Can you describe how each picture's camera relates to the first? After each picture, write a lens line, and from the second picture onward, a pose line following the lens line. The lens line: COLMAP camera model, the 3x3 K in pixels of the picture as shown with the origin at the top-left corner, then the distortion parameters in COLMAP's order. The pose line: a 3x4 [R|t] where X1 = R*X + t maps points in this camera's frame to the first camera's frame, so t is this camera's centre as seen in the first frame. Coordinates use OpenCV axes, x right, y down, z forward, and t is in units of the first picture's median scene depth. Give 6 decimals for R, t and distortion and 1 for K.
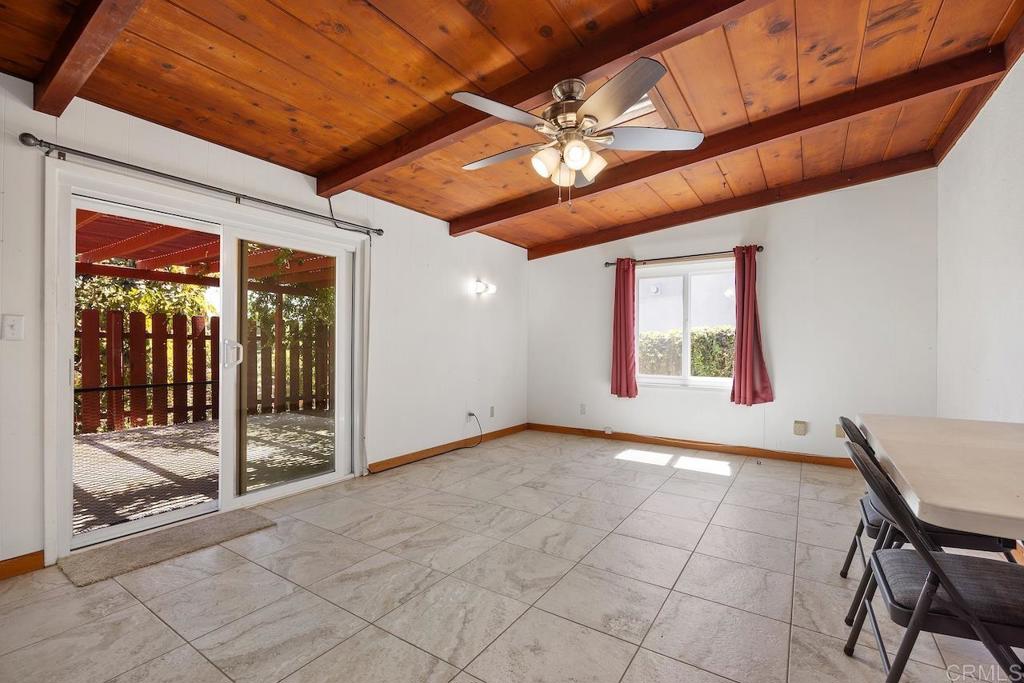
lens RADIAL K [[452.8, 0, 512.0], [0, 452.8, 341.5], [0, 0, 1]] dist [-0.000956, -0.000046]
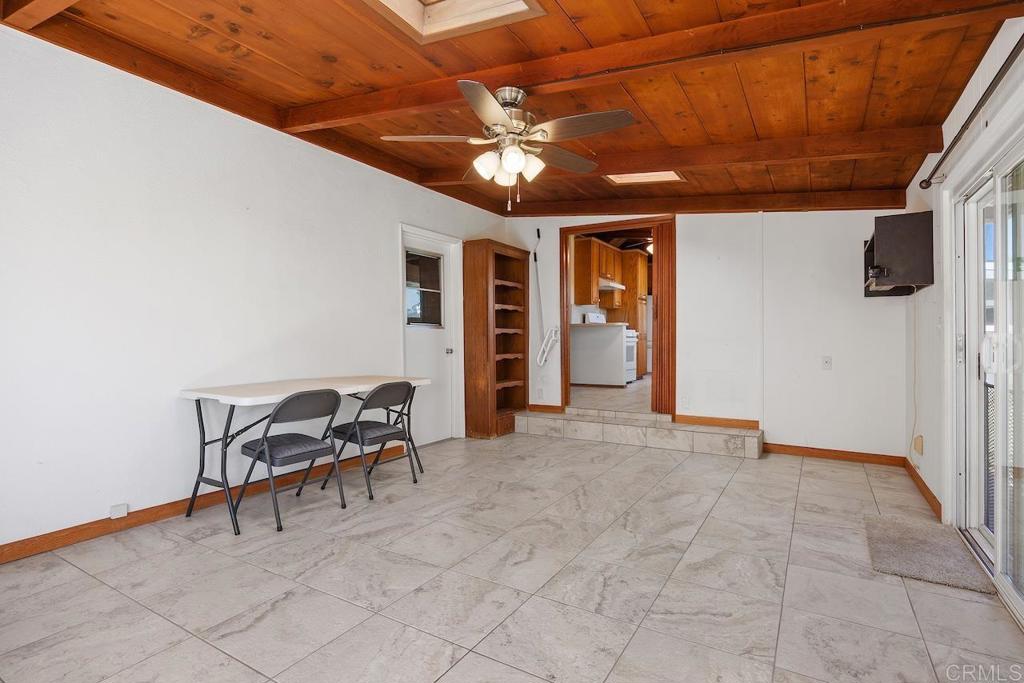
lens RADIAL K [[508.1, 0, 512.0], [0, 508.1, 341.5], [0, 0, 1]] dist [-0.000151, -0.000021]
pose [[-0.999319, -0.006718, -0.036280, 0.153560], [-0.006808, 0.999974, 0.002371, 0.014582], [0.036263, 0.002617, -0.999339, 2.072211]]
